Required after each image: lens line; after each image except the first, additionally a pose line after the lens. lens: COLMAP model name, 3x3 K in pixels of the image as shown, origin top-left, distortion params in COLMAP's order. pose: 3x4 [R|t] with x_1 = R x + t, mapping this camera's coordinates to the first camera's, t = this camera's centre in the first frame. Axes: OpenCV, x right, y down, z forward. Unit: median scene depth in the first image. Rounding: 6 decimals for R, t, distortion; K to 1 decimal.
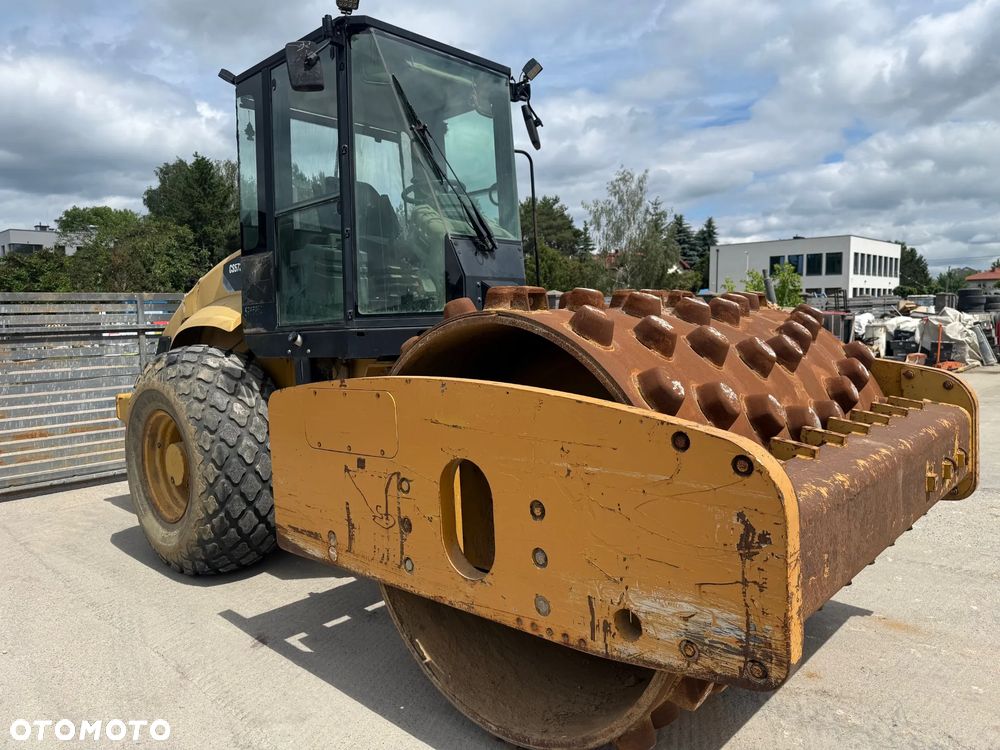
lens RADIAL K [[703.2, 0, 506.5], [0, 703.2, 370.1], [0, 0, 1]] dist [0.085015, -0.101122]
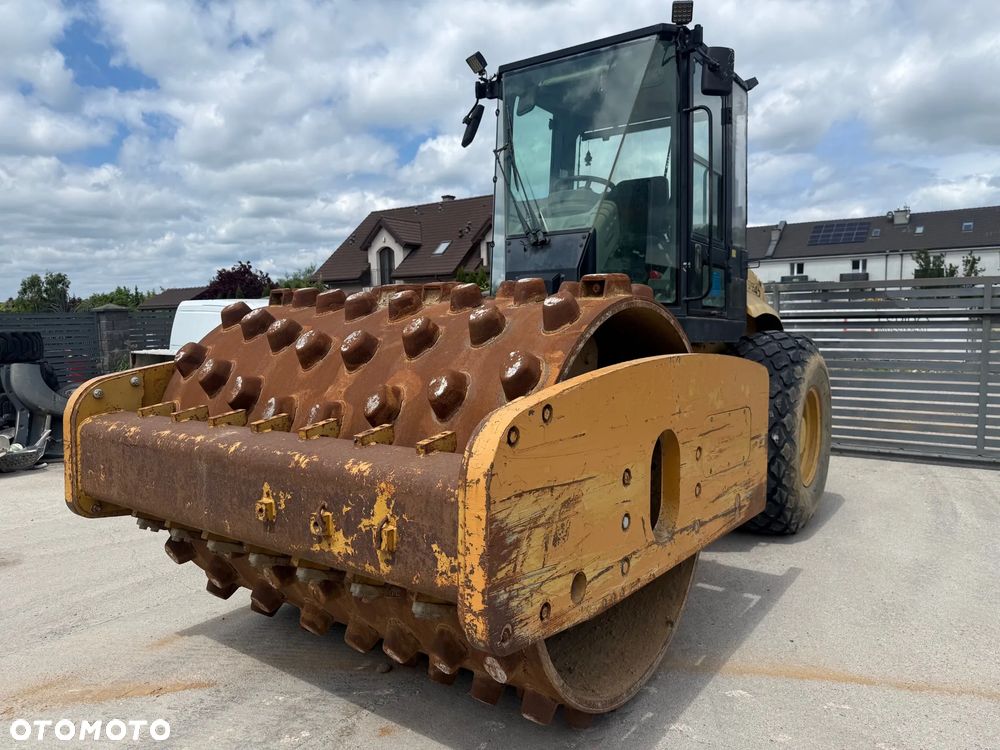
lens RADIAL K [[701.7, 0, 510.5], [0, 701.7, 377.4], [0, 0, 1]] dist [0.101898, -0.138577]
pose [[0.122915, 0.099781, -0.987388, 0.948077], [-0.069776, 0.993339, 0.091696, -0.061394], [0.989961, 0.057626, 0.129059, 0.770872]]
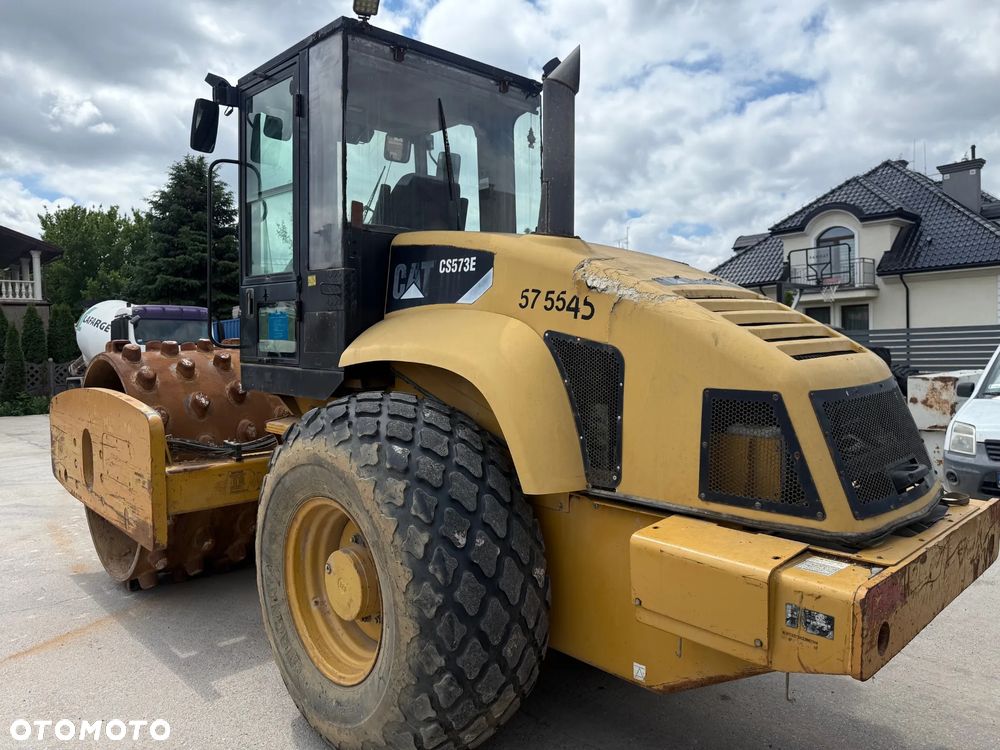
lens RADIAL K [[703.7, 0, 504.7], [0, 703.7, 374.8], [0, 0, 1]] dist [0.087220, -0.137135]
pose [[-0.996842, 0.042382, 0.067162, -0.414869], [0.050367, 0.991246, 0.122039, -0.158569], [-0.061402, 0.125037, -0.990250, 2.082061]]
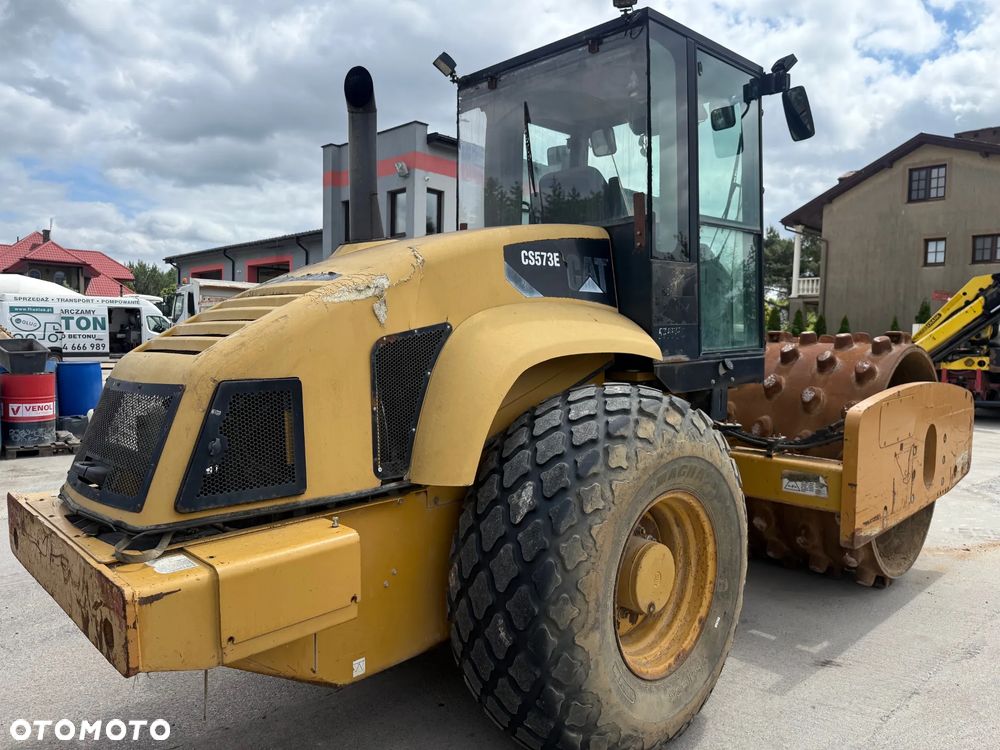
lens RADIAL K [[703.2, 0, 506.5], [0, 703.2, 370.1], [0, 0, 1]] dist [0.085015, -0.101122]
pose [[0.046299, -0.025909, 0.998592, -1.173487], [0.060788, 0.997884, 0.023073, -0.074881], [-0.997076, 0.059634, 0.047776, 1.182708]]
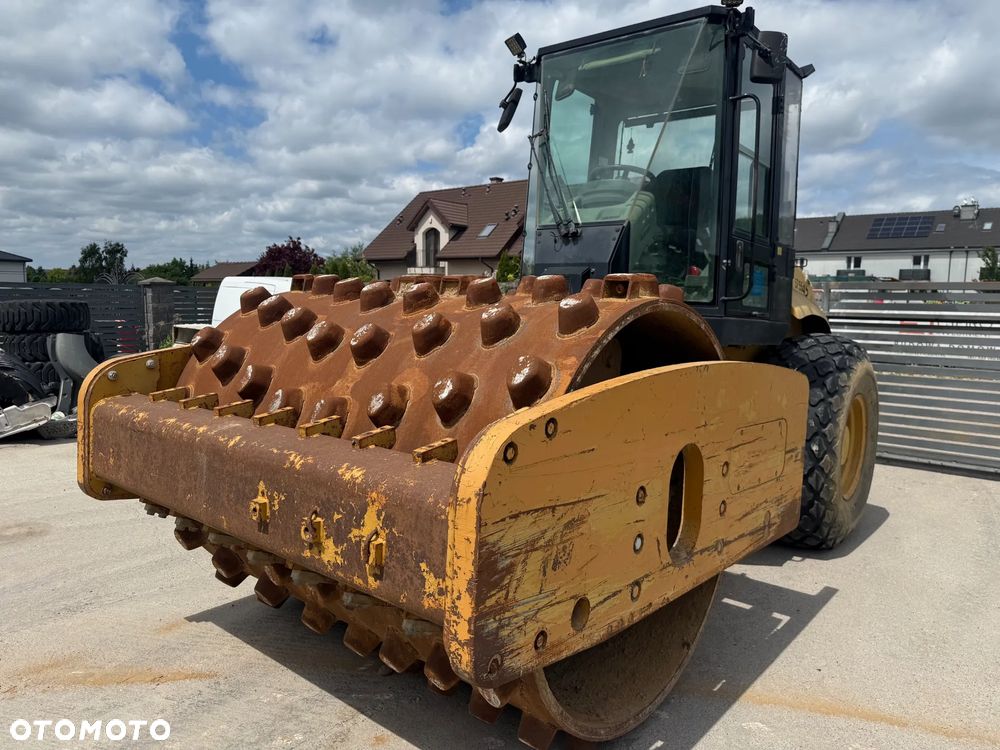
lens RADIAL K [[703.2, 0, 506.5], [0, 703.2, 370.1], [0, 0, 1]] dist [0.085015, -0.101122]
pose [[0.054032, 0.116494, -0.991721, 0.915399], [-0.105501, 0.988278, 0.110341, -0.076330], [0.992950, 0.098666, 0.065689, 0.797556]]
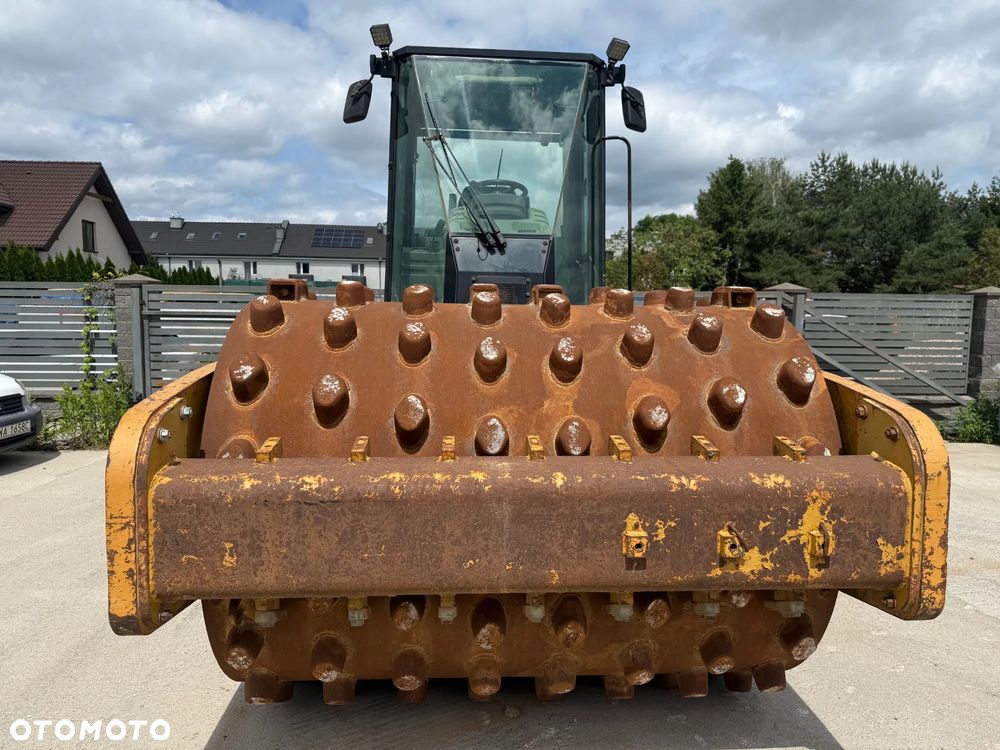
lens RADIAL K [[703.7, 0, 504.7], [0, 703.7, 374.8], [0, 0, 1]] dist [0.087220, -0.137135]
pose [[0.727789, 0.084941, -0.680521, 0.645722], [-0.078711, 0.996089, 0.040152, -0.023743], [0.681270, 0.024342, 0.731628, 0.242403]]
